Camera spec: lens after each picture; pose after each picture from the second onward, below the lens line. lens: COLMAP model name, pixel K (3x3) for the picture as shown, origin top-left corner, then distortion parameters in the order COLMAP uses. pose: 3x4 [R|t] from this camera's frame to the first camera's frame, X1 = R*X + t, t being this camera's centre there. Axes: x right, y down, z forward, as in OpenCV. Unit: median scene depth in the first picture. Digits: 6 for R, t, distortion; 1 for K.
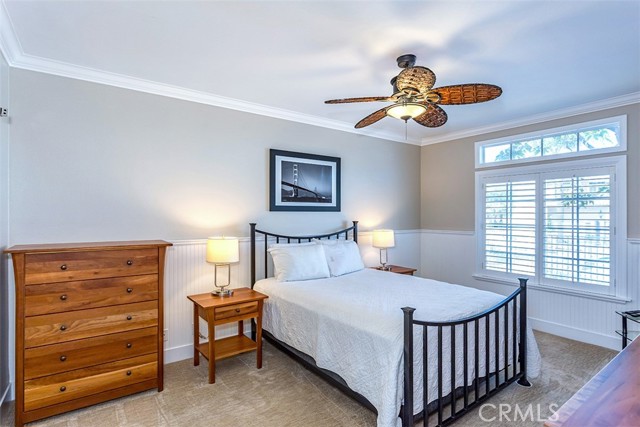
lens RADIAL K [[315.5, 0, 322.3], [0, 315.5, 213.9], [0, 0, 1]] dist [-0.003088, 0.003484]
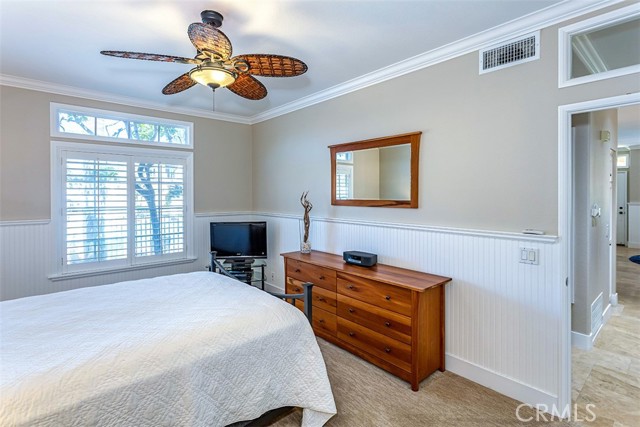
lens RADIAL K [[315.5, 0, 320.7], [0, 315.5, 196.2], [0, 0, 1]] dist [-0.003088, 0.003484]
pose [[-0.049887, -0.006852, 0.998731, -0.352324], [-0.002150, 0.999975, 0.006753, -0.006847], [-0.998753, -0.001811, -0.049901, 0.434066]]
